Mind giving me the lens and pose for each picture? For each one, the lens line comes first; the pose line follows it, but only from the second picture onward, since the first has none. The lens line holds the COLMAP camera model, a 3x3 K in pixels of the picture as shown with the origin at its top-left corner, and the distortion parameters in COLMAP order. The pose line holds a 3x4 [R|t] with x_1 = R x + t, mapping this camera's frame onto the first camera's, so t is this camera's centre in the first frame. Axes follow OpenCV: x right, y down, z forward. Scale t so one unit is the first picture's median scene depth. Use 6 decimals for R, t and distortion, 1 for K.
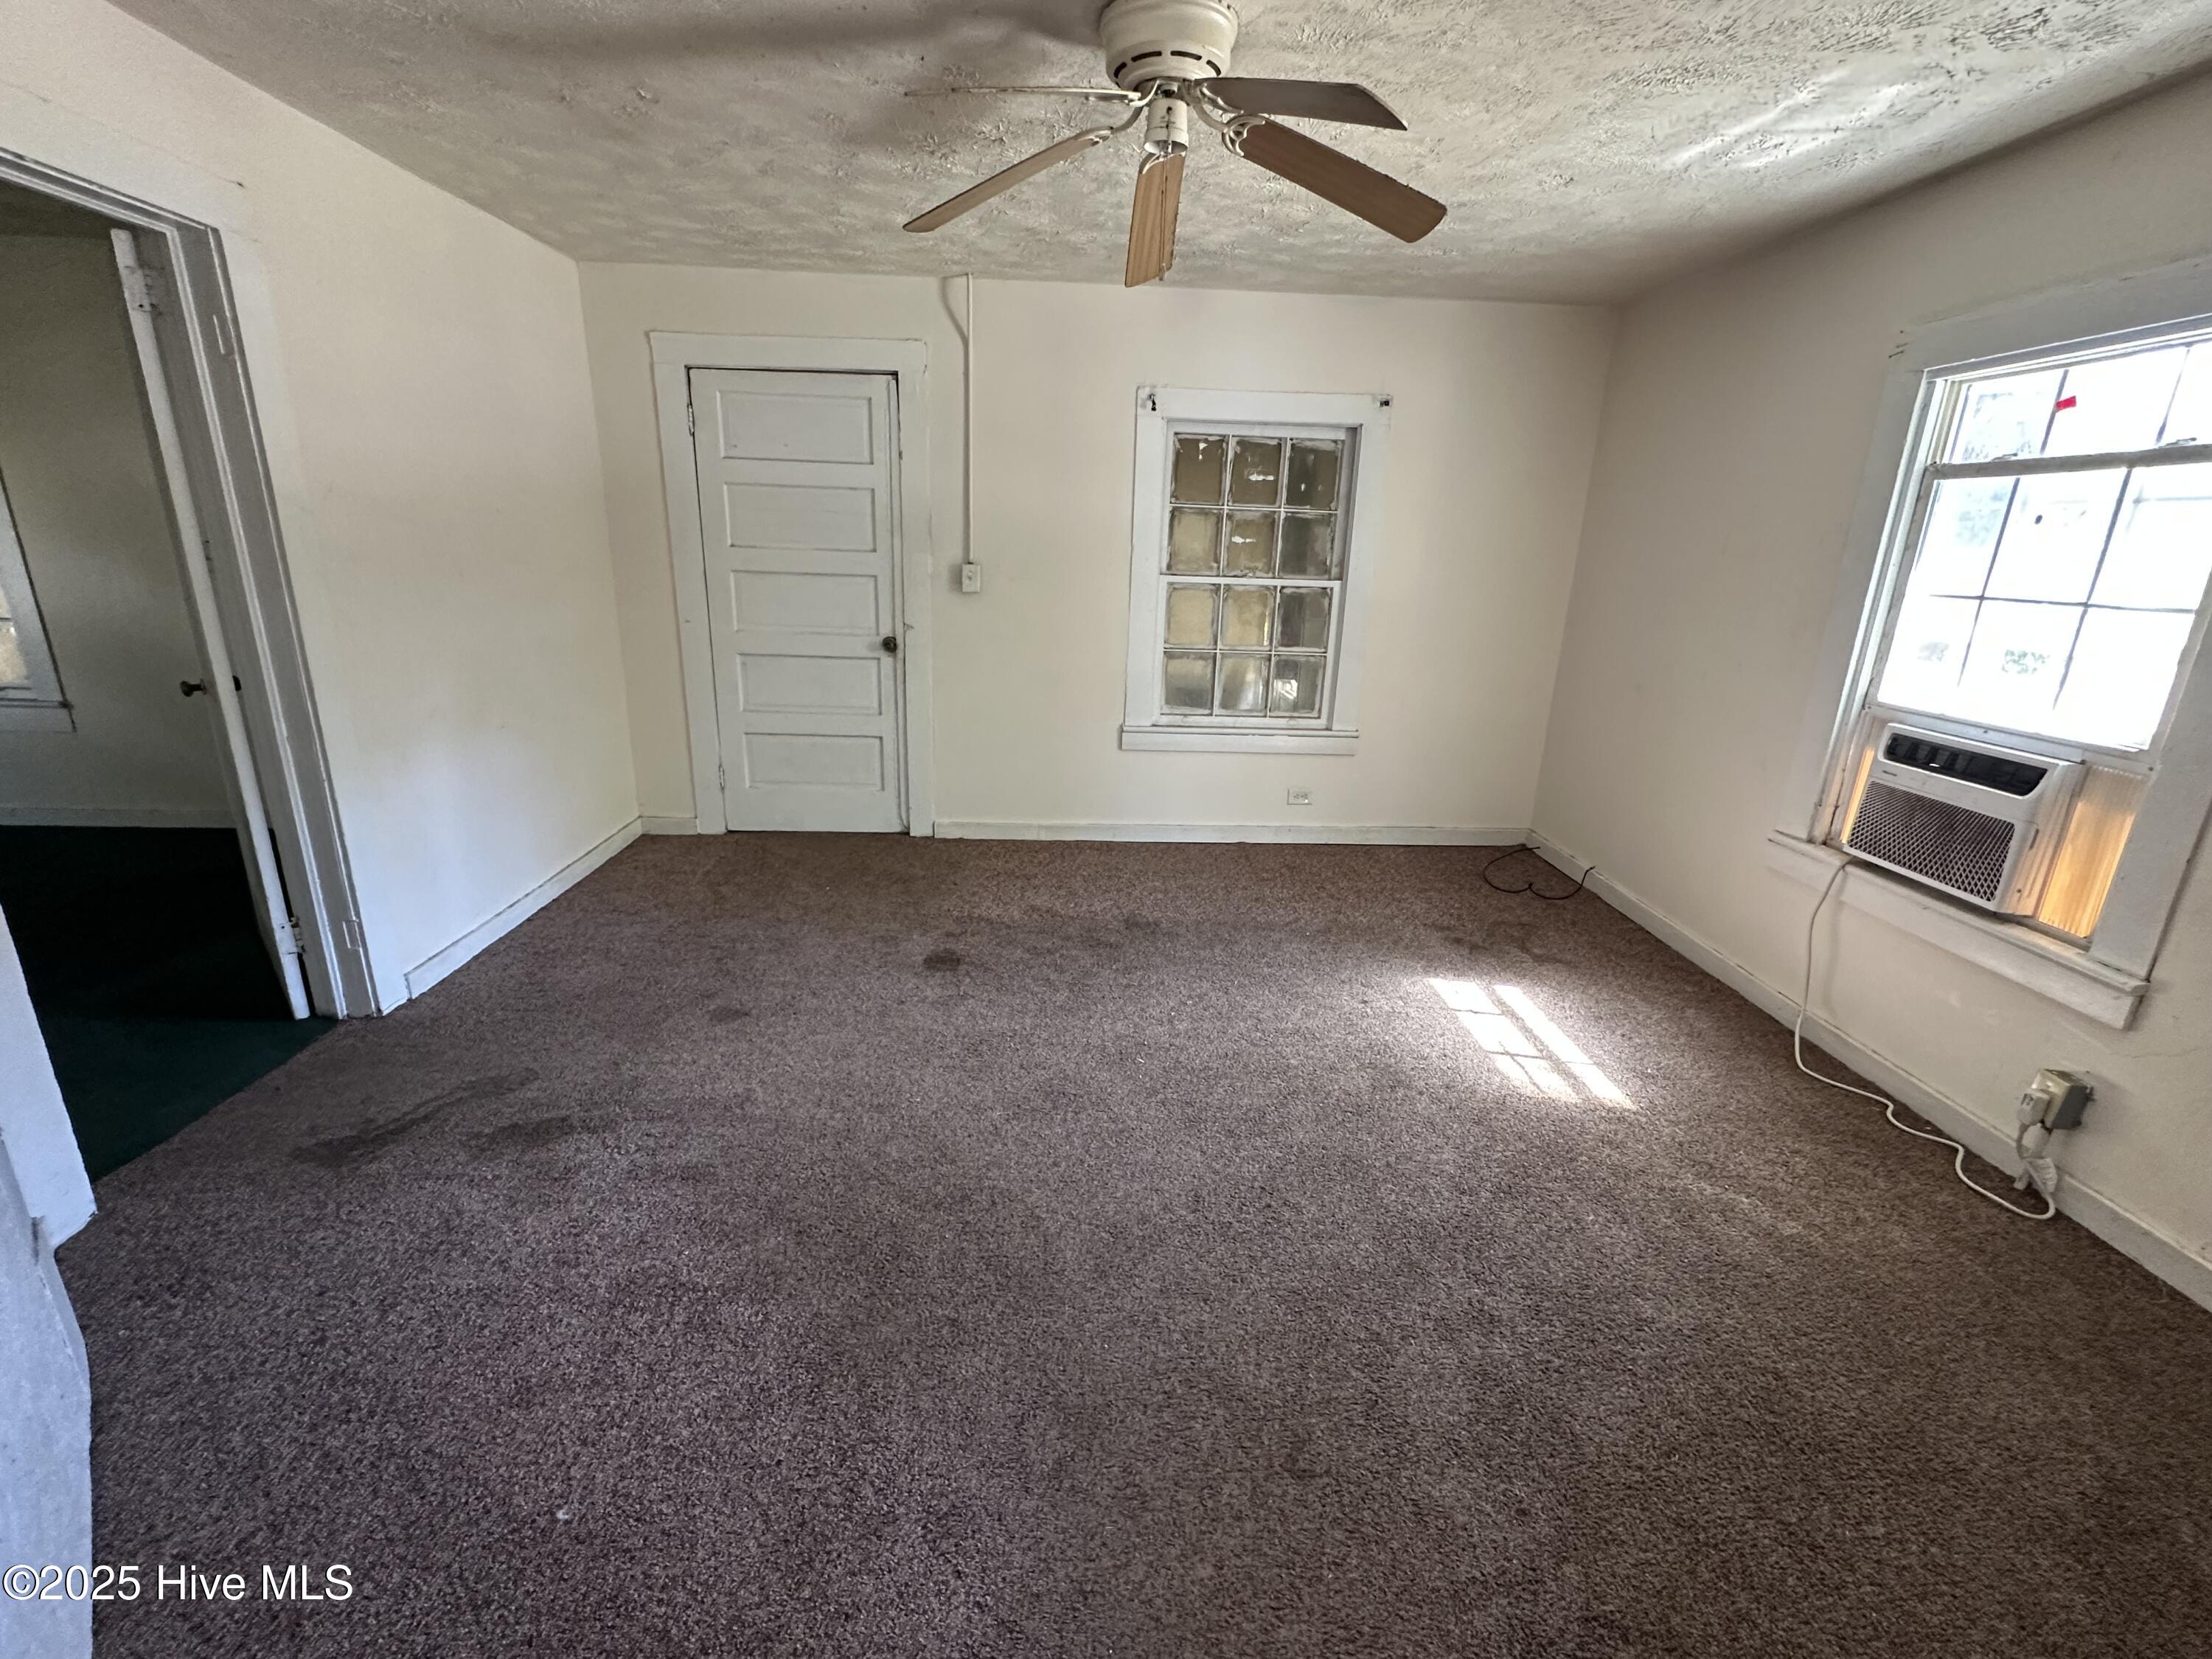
lens RADIAL K [[957.8, 0, 1109.7], [0, 957.8, 833.7], [0, 0, 1]] dist [-0.000040, 0.000185]
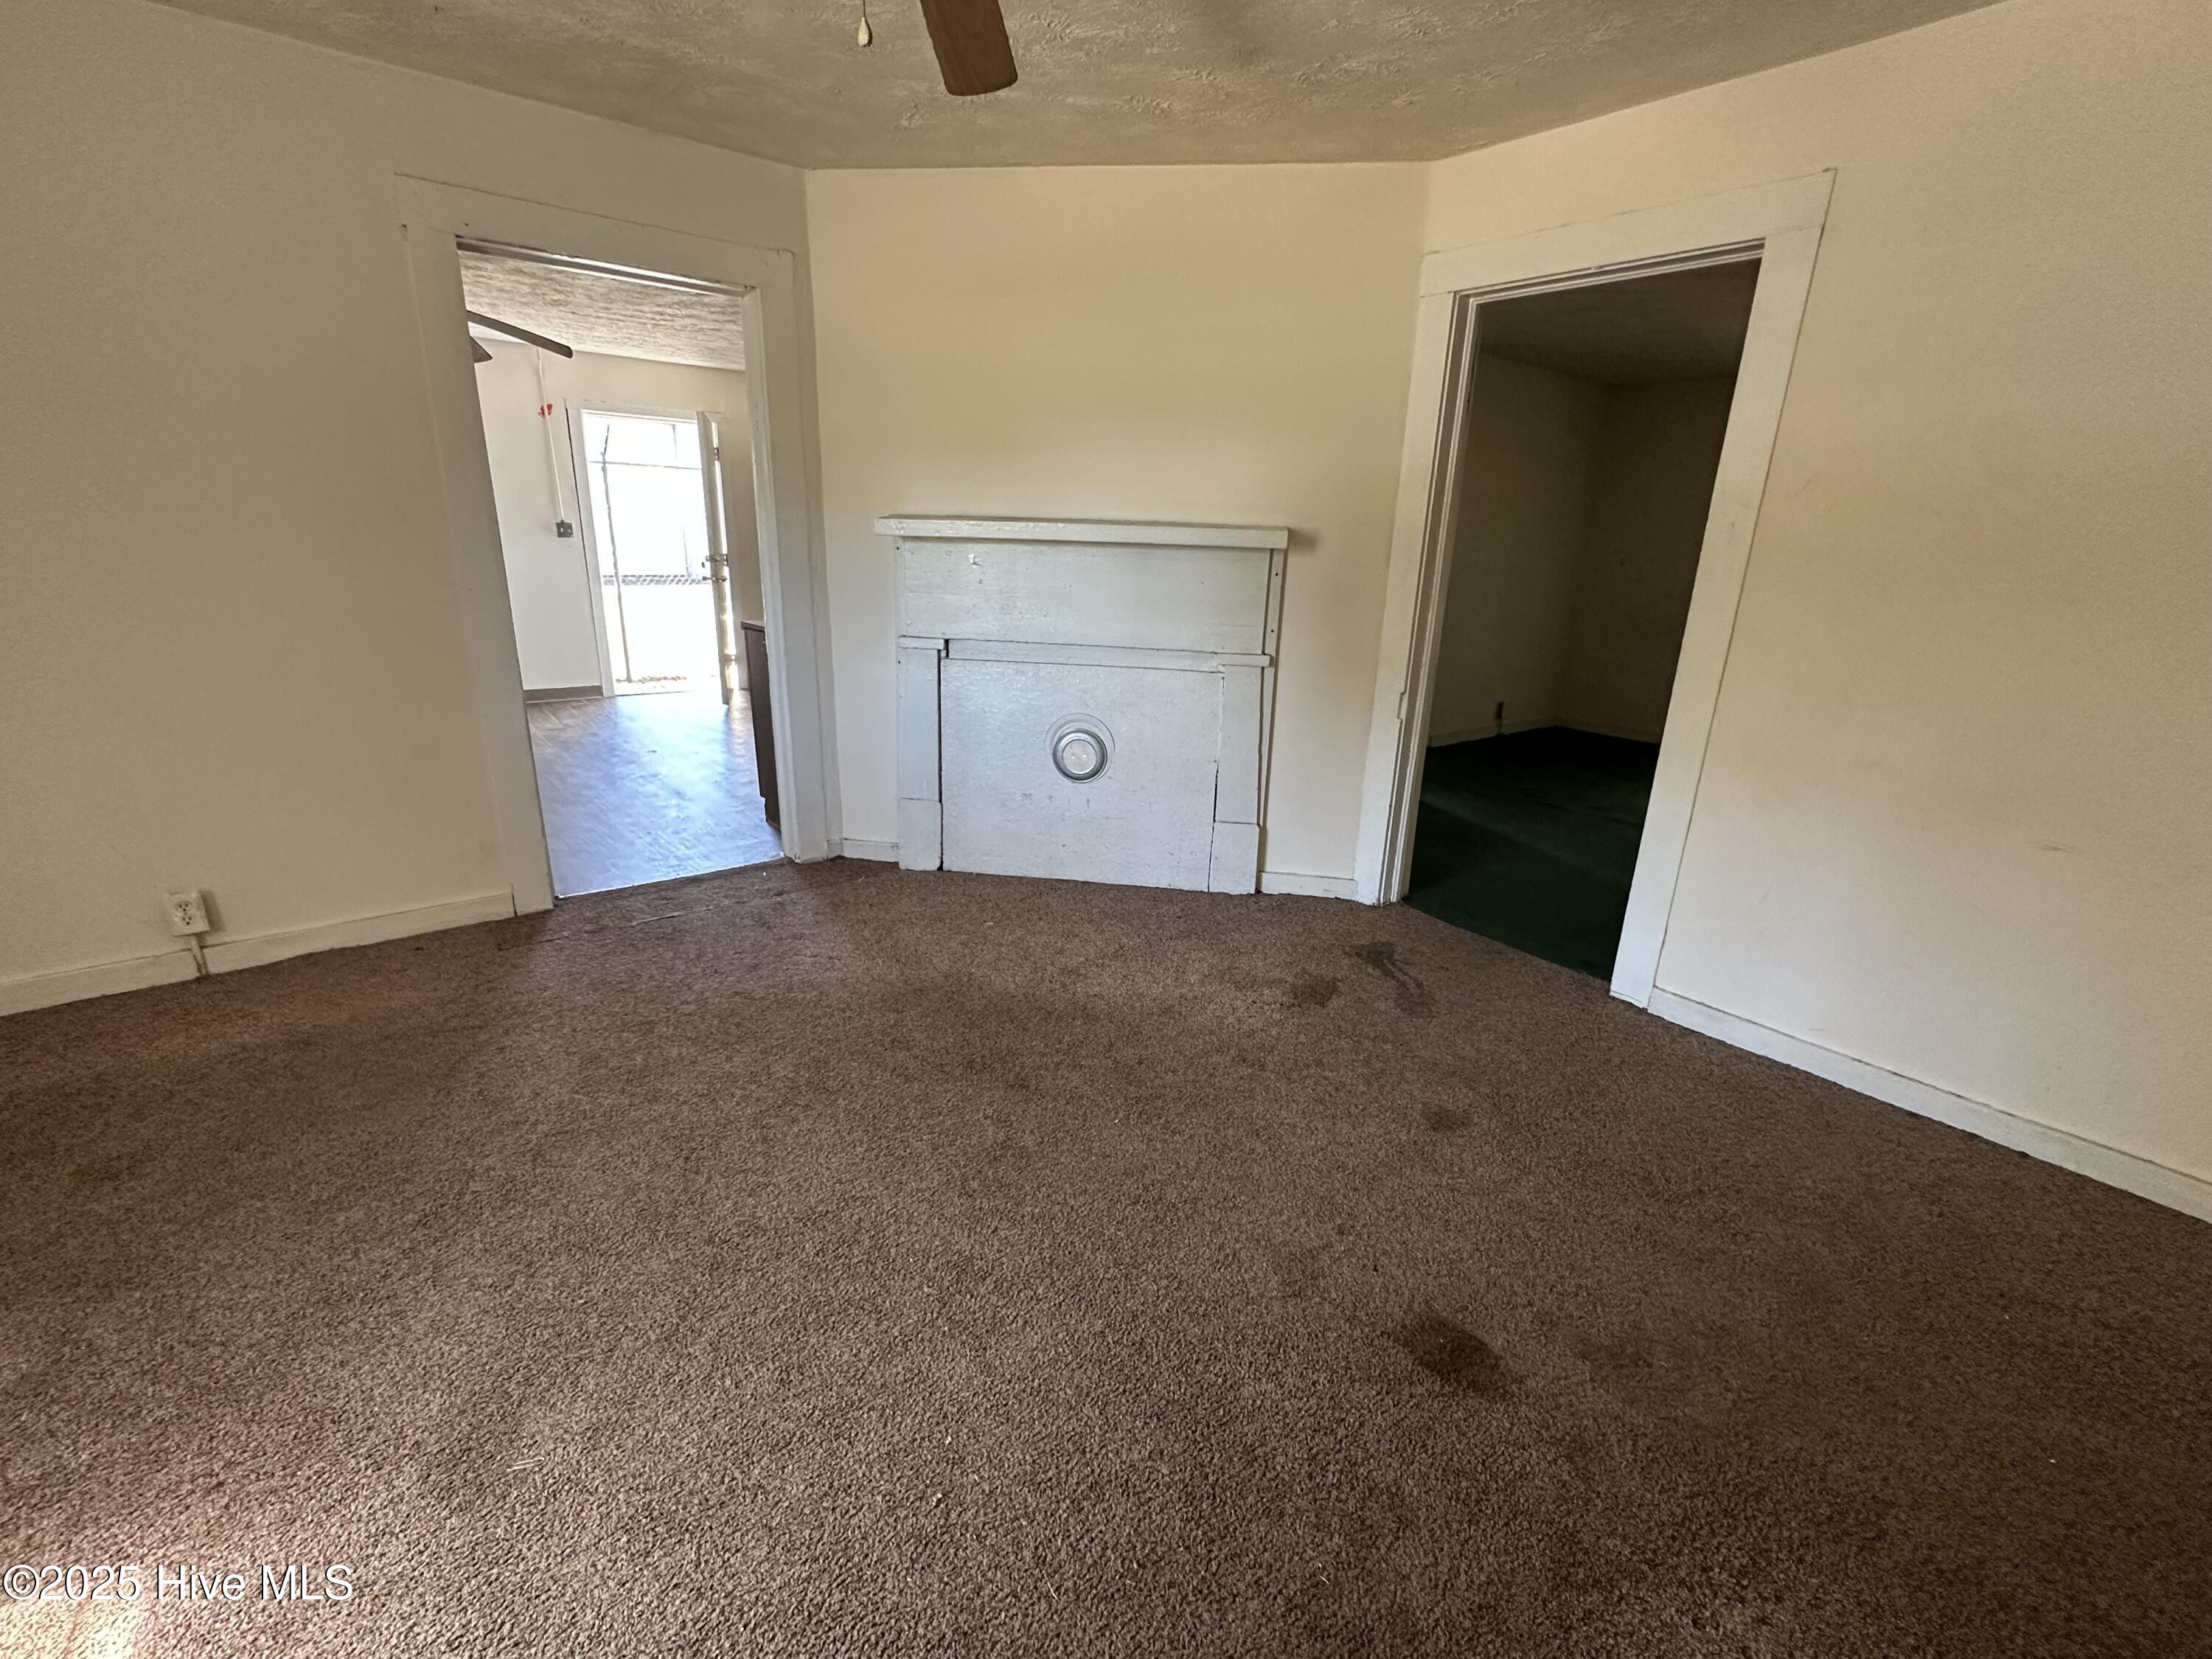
lens RADIAL K [[957.8, 0, 1117.6], [0, 957.8, 818.5], [0, 0, 1]] dist [-0.000040, 0.000185]
pose [[-0.801366, 0.117434, -0.586534, 0.170216], [-0.230641, 0.844061, 0.484113, -0.229930], [0.551922, 0.523231, -0.649317, 0.829509]]
